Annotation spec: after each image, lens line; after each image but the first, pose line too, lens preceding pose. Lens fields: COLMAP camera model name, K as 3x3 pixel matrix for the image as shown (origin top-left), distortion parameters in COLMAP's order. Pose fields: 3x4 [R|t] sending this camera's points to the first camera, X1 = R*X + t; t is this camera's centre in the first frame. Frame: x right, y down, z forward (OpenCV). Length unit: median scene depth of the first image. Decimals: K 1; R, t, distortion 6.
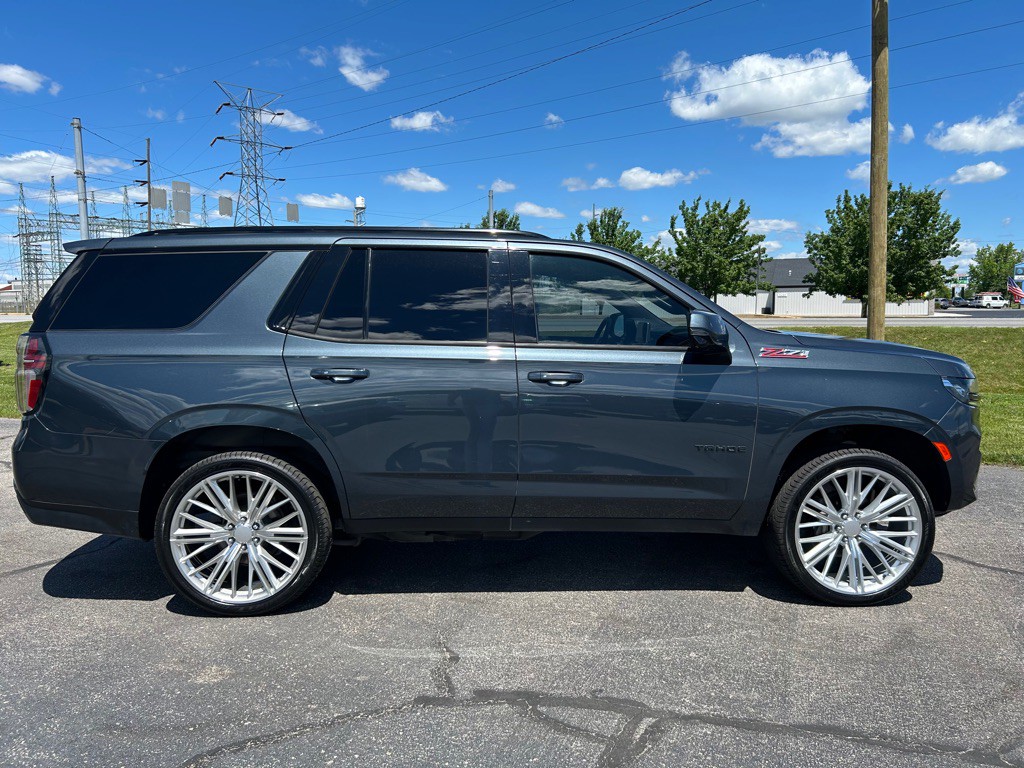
lens RADIAL K [[786.9, 0, 522.9], [0, 786.9, 384.3], [0, 0, 1]] dist [0.000784, -0.000785]
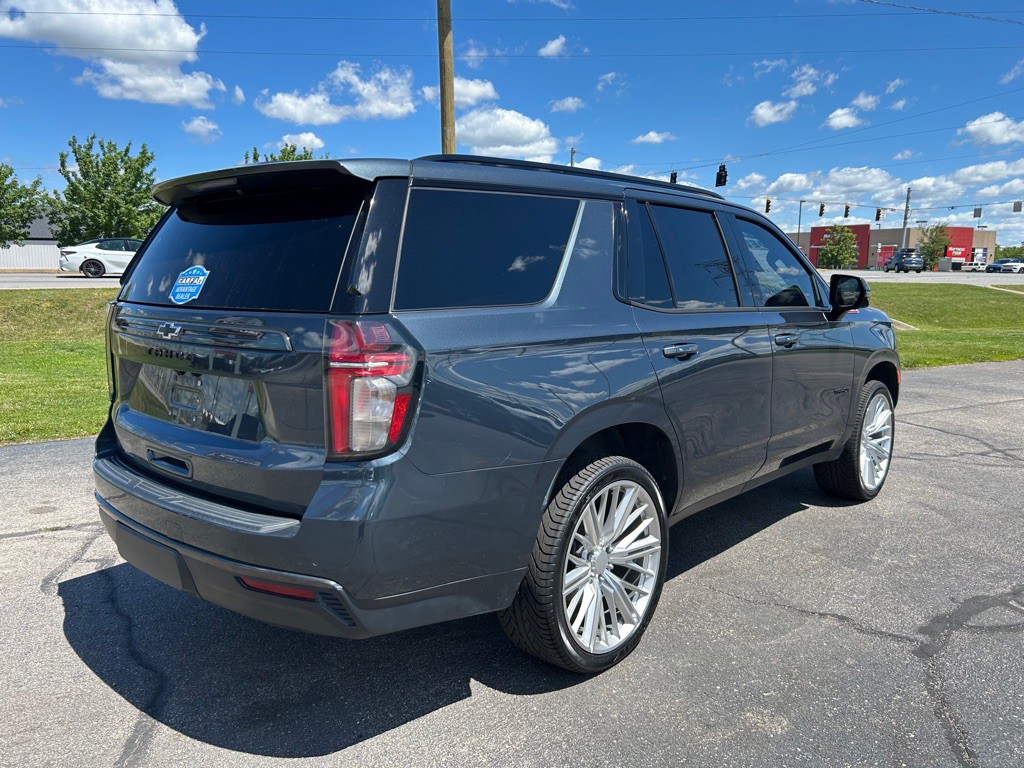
lens RADIAL K [[775.9, 0, 514.4], [0, 775.9, 379.5], [0, 0, 1]] dist [0.051484, -0.047373]
pose [[0.698727, -0.090939, 0.709585, -0.088290], [0.054749, 0.995776, 0.073706, -0.004728], [-0.713290, -0.012651, 0.700754, 0.047024]]
